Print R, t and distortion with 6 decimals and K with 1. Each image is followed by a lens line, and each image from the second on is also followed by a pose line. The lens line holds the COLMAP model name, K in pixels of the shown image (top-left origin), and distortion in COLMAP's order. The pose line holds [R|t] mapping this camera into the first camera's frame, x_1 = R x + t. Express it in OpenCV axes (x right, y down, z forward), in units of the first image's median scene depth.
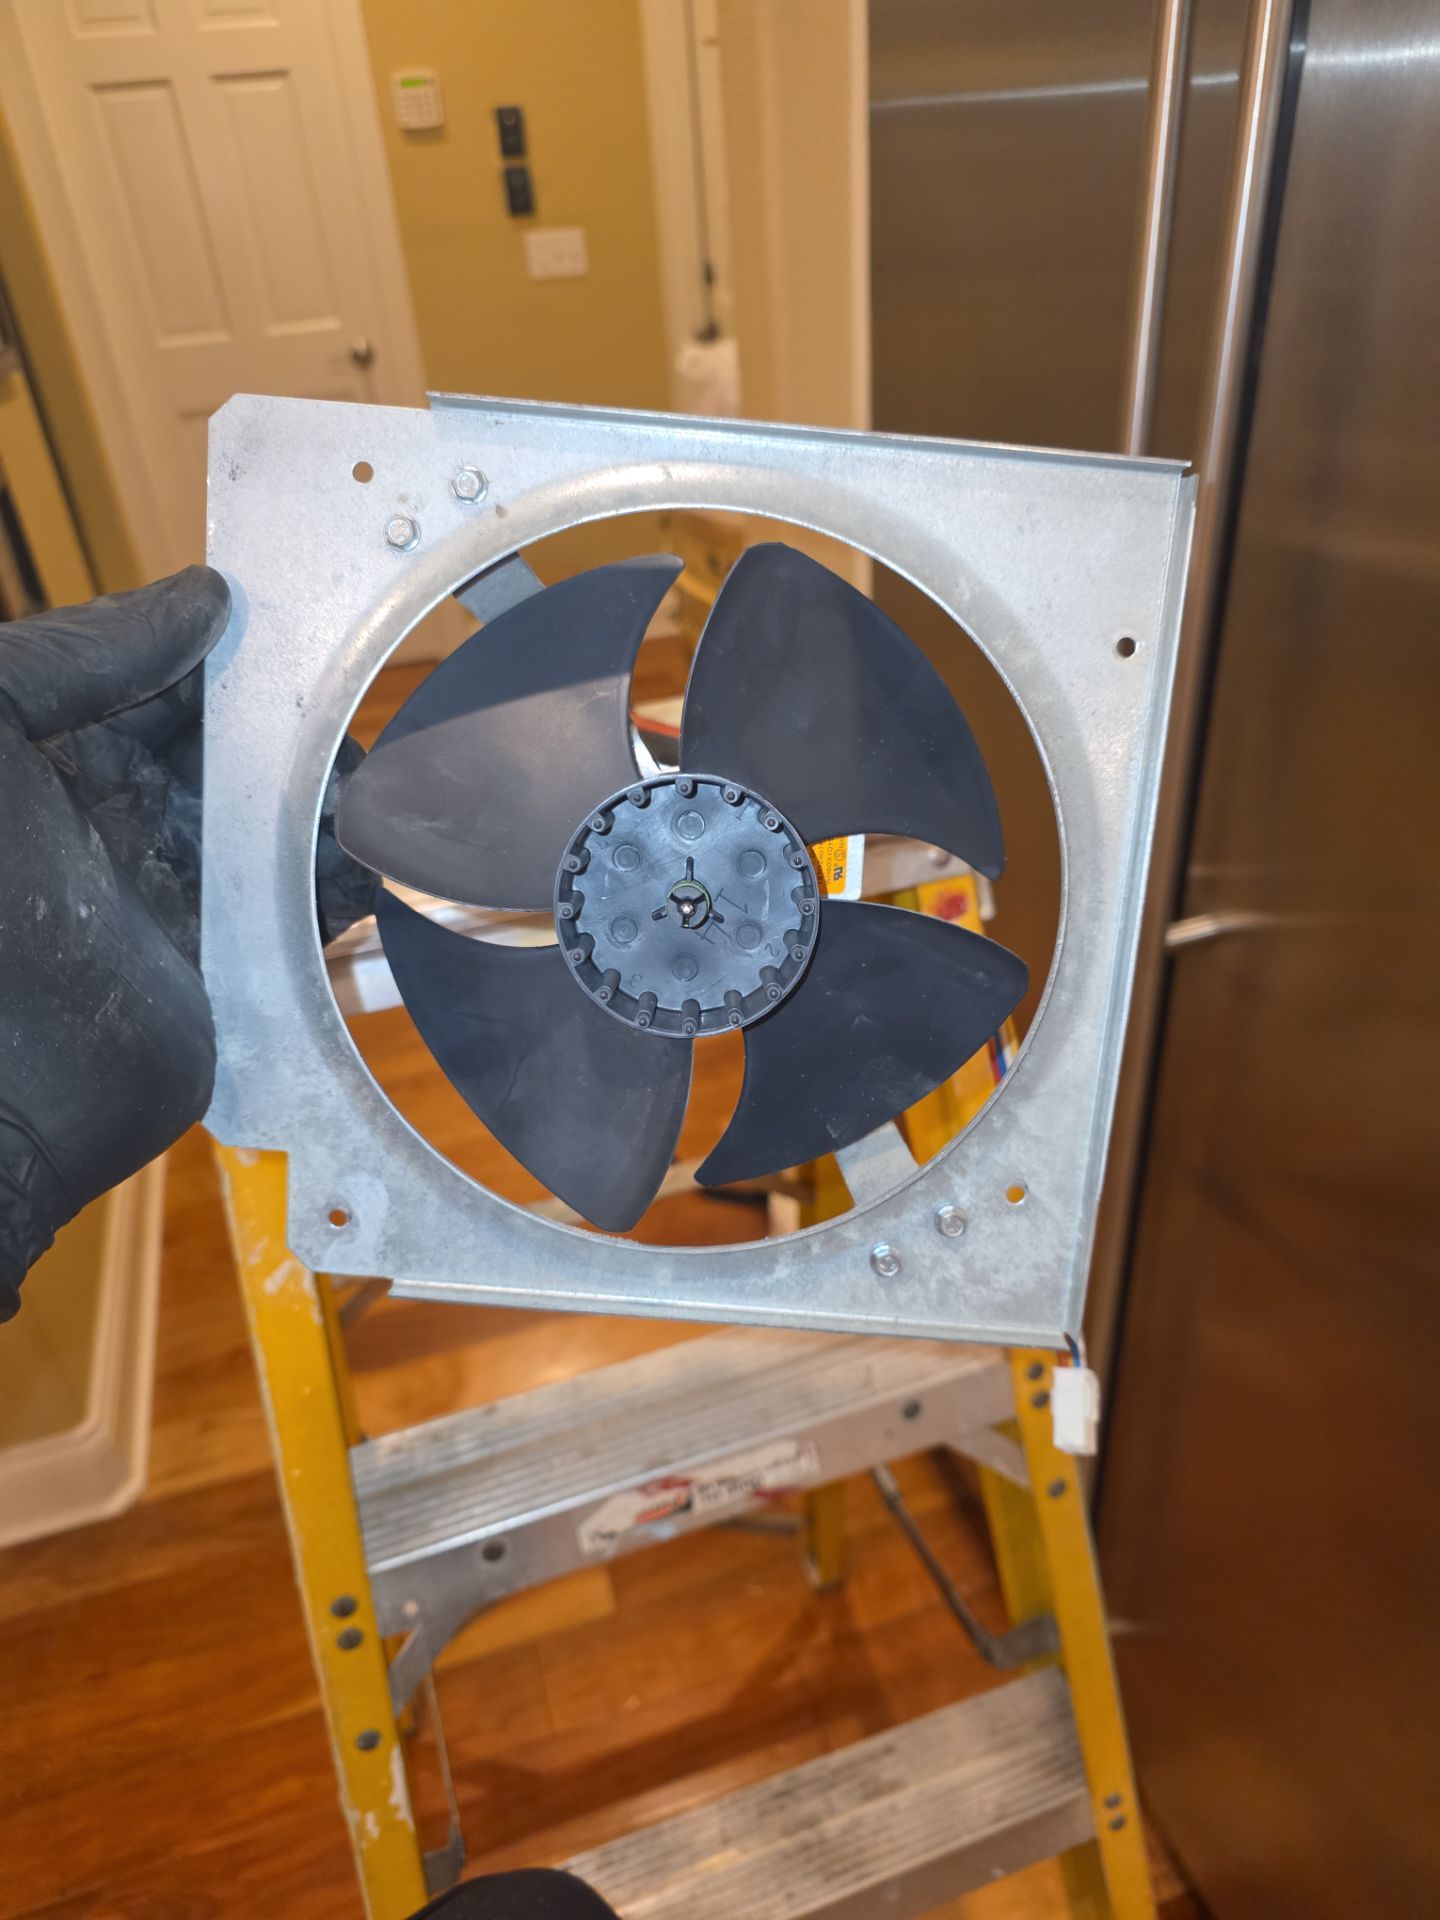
lens RADIAL K [[1375.2, 0, 720.0], [0, 1375.2, 960.0], [0, 0, 1]] dist [0.000740, -0.033582]
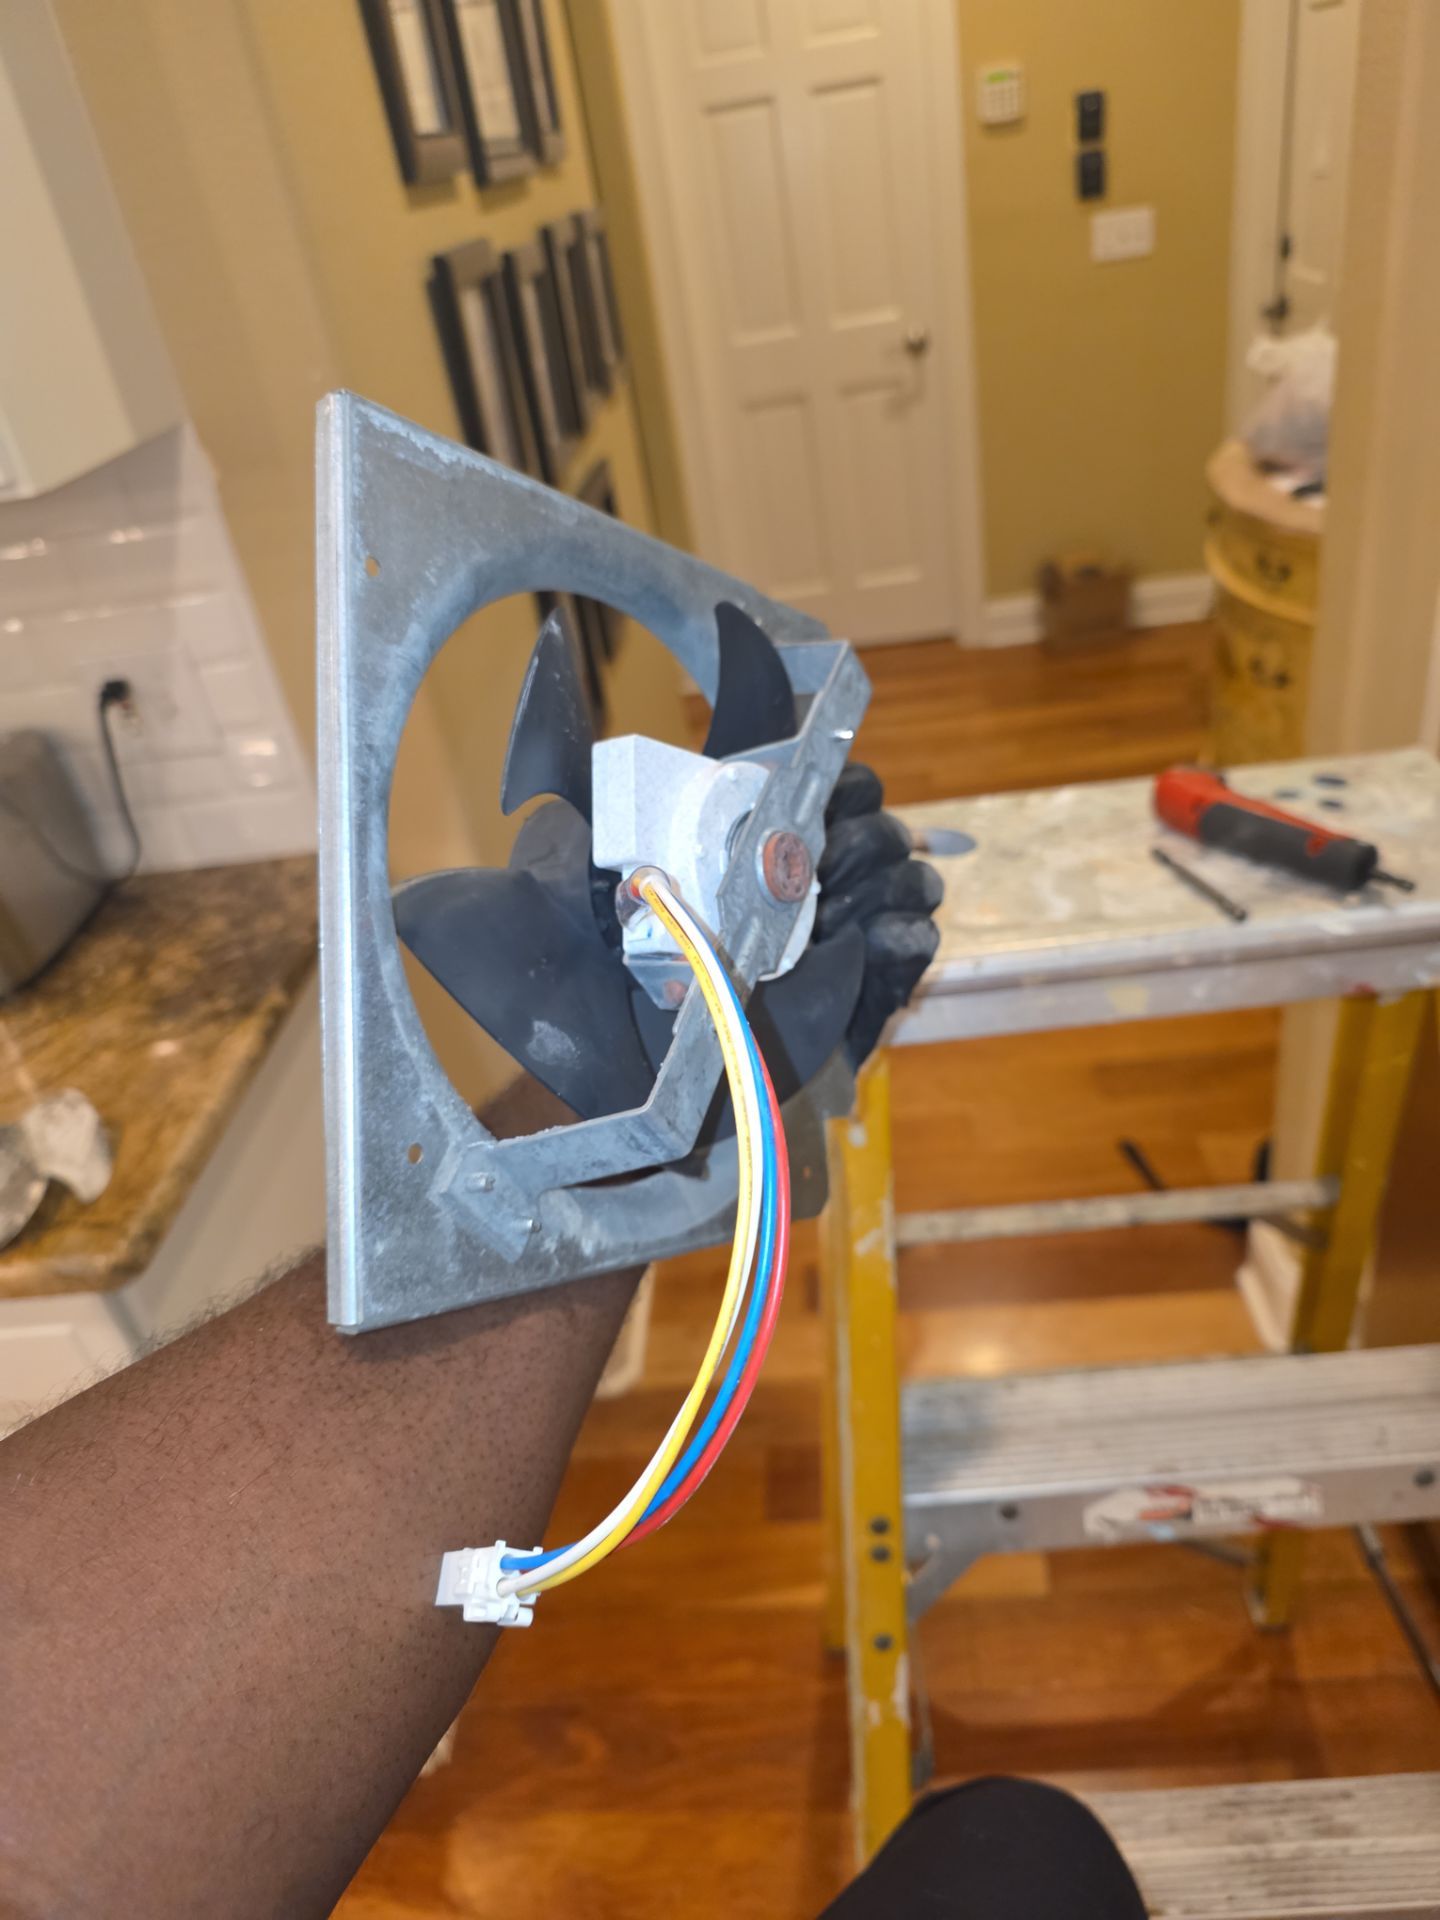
lens RADIAL K [[1339.5, 0, 720.0], [0, 1339.5, 960.0], [0, 0, 1]] dist [0.001428, -0.022161]
pose [[0.932415, 0.115018, -0.342596, -0.045971], [-0.109155, 0.993357, 0.036416, -0.029976], [0.344509, 0.003441, 0.938777, -0.099266]]
